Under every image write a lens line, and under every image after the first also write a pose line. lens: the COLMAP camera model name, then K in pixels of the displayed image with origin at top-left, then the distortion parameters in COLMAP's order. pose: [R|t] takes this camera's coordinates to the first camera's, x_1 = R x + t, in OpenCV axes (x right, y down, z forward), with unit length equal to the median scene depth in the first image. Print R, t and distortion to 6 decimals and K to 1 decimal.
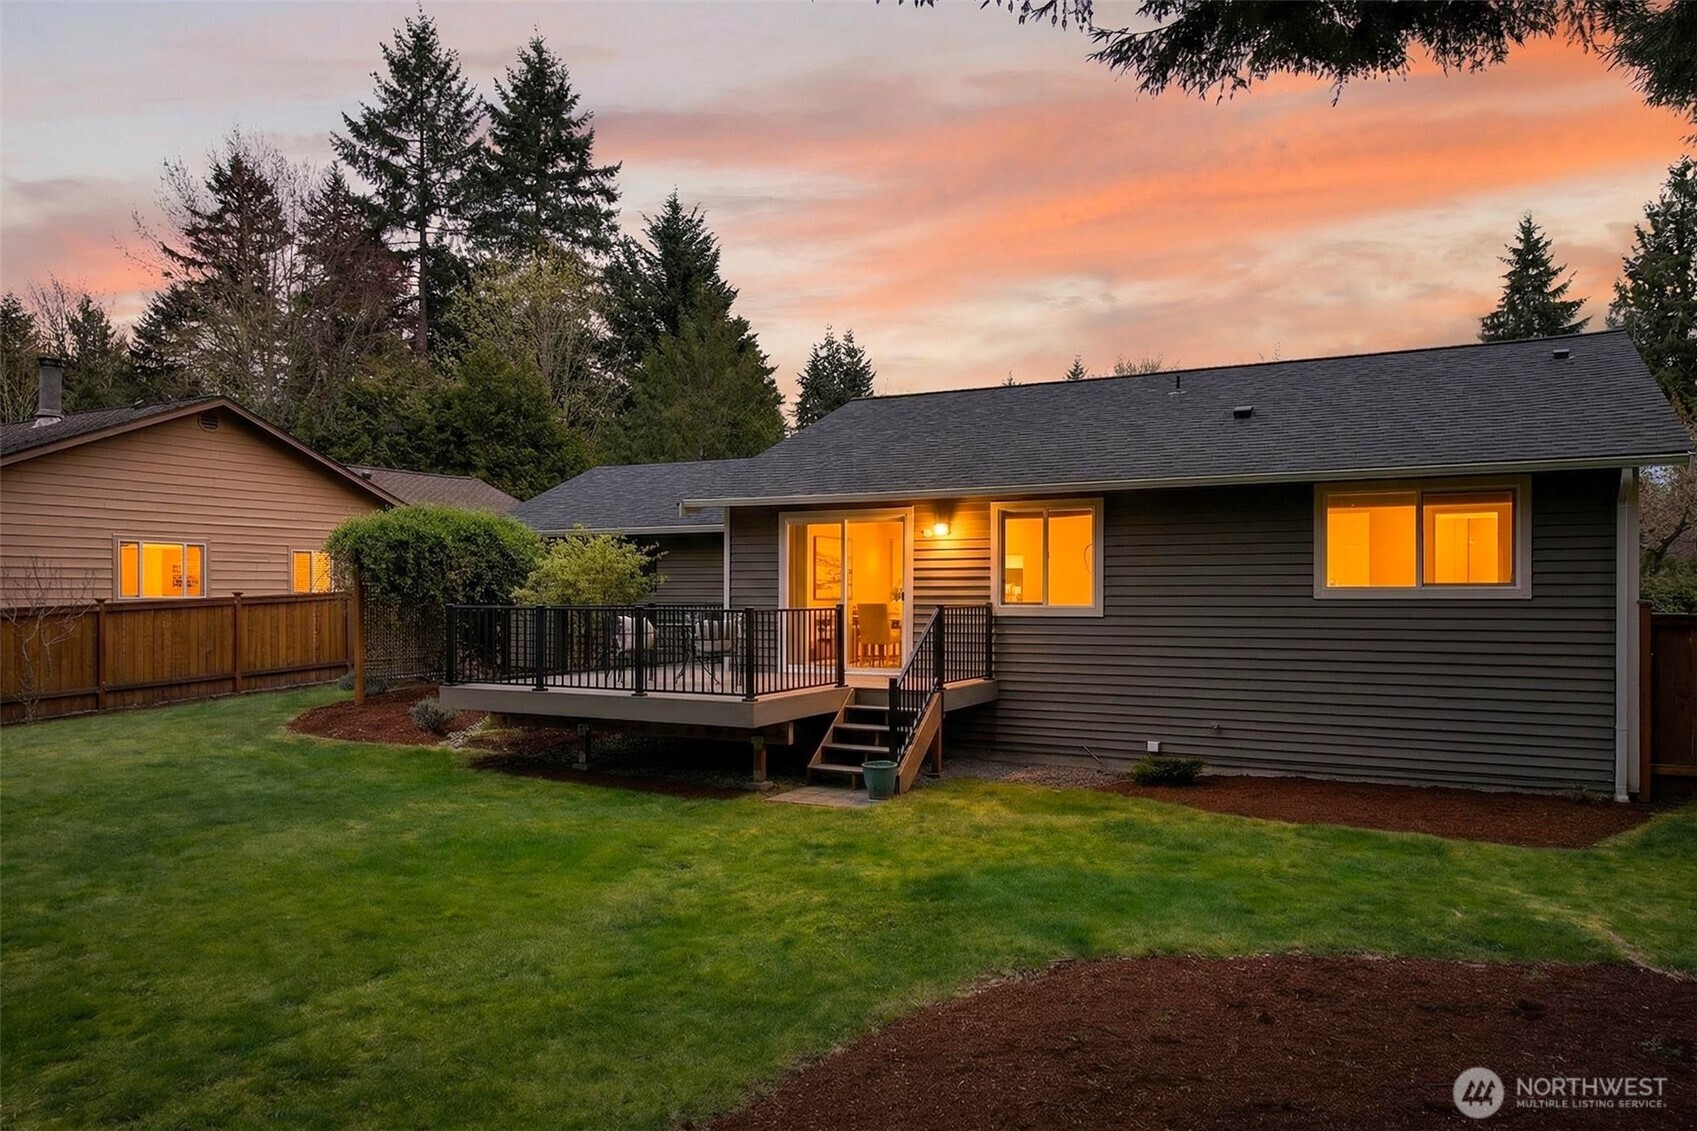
lens RADIAL K [[1154.3, 0, 885.7], [0, 1154.3, 572.6], [0, 0, 1]] dist [-0.002407, -0.001640]
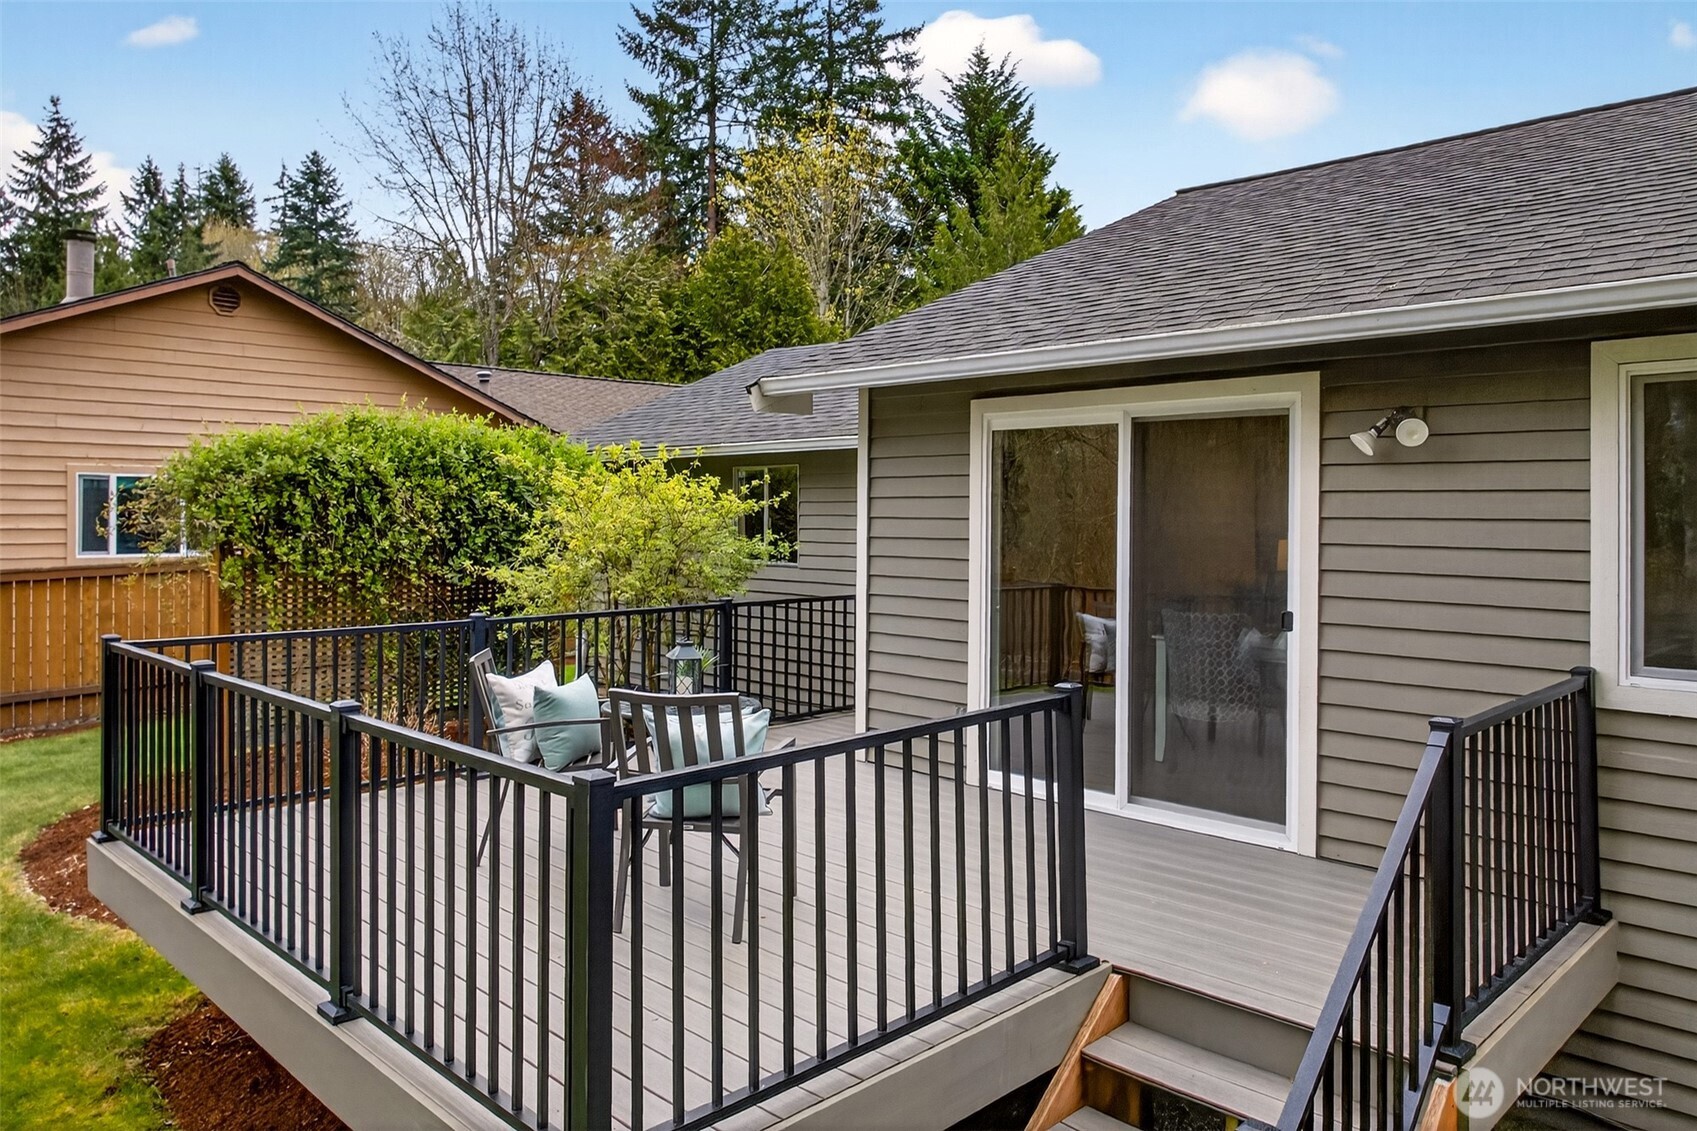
lens RADIAL K [[1177.1, 0, 849.4], [0, 1177.1, 512.4], [0, 0, 1]] dist [0.005342, 0.001141]
pose [[0.948404, 0.002463, -0.317054, -0.002027], [0.002643, 0.999874, 0.015671, -0.004736], [0.317053, -0.015701, 0.948278, 0.152660]]
